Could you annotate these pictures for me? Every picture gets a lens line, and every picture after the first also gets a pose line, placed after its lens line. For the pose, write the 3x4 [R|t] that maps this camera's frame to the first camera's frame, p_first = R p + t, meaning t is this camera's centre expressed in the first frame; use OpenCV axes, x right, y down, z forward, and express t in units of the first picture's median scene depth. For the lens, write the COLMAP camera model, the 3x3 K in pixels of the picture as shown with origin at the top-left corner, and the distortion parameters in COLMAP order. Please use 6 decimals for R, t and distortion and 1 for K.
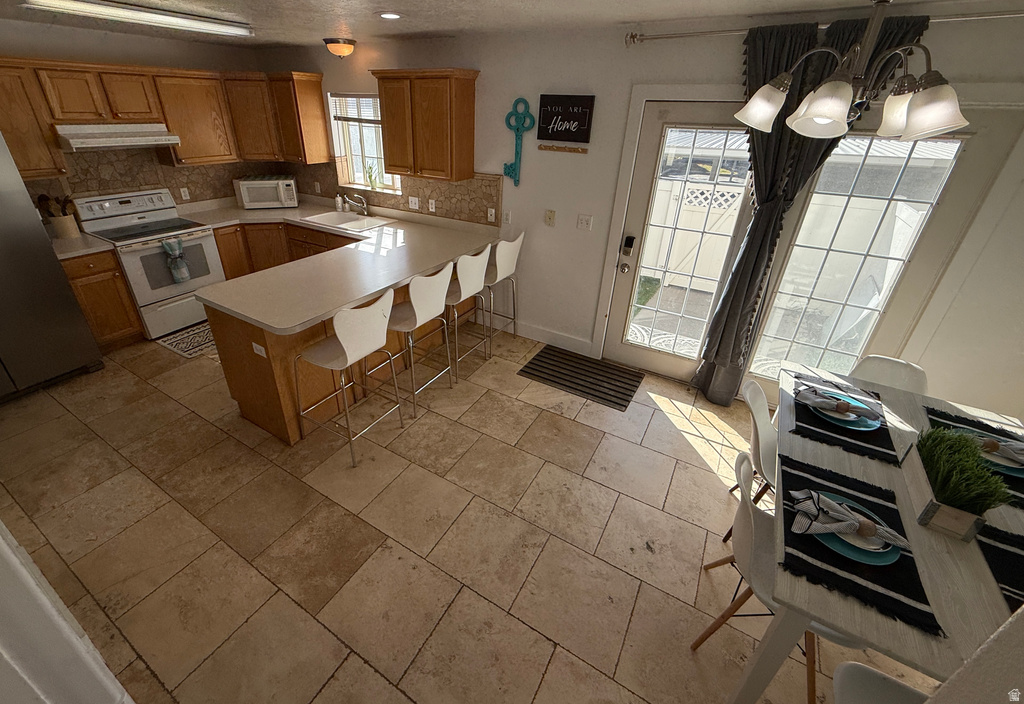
lens RADIAL K [[432.4, 0, 484.2], [0, 432.4, 328.1], [0, 0, 1]] dist [0.002026, -0.000154]
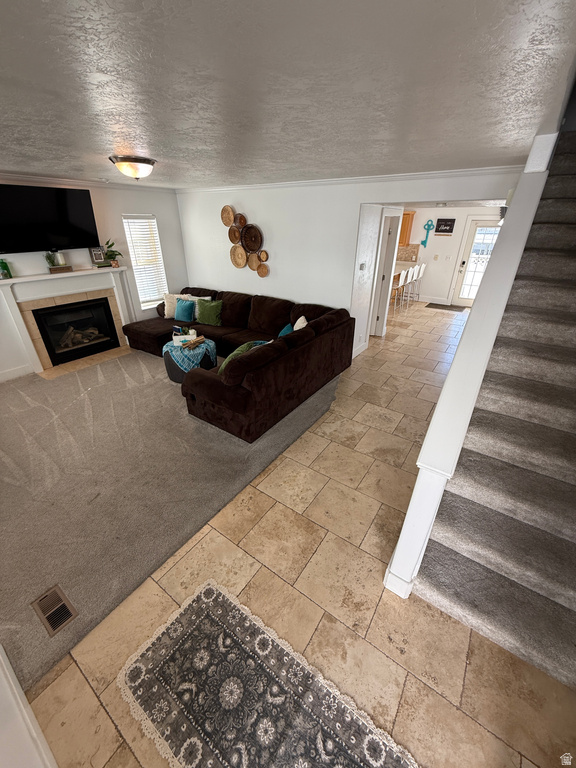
lens RADIAL K [[305.2, 0, 289.3], [0, 305.2, 381.2], [0, 0, 1]] dist [-0.002368, 0.000476]
pose [[0.998176, 0.015965, -0.058227, -0.774594], [-0.015677, 0.999863, 0.005394, 0.653296], [0.058305, -0.004471, 0.998289, -1.289824]]
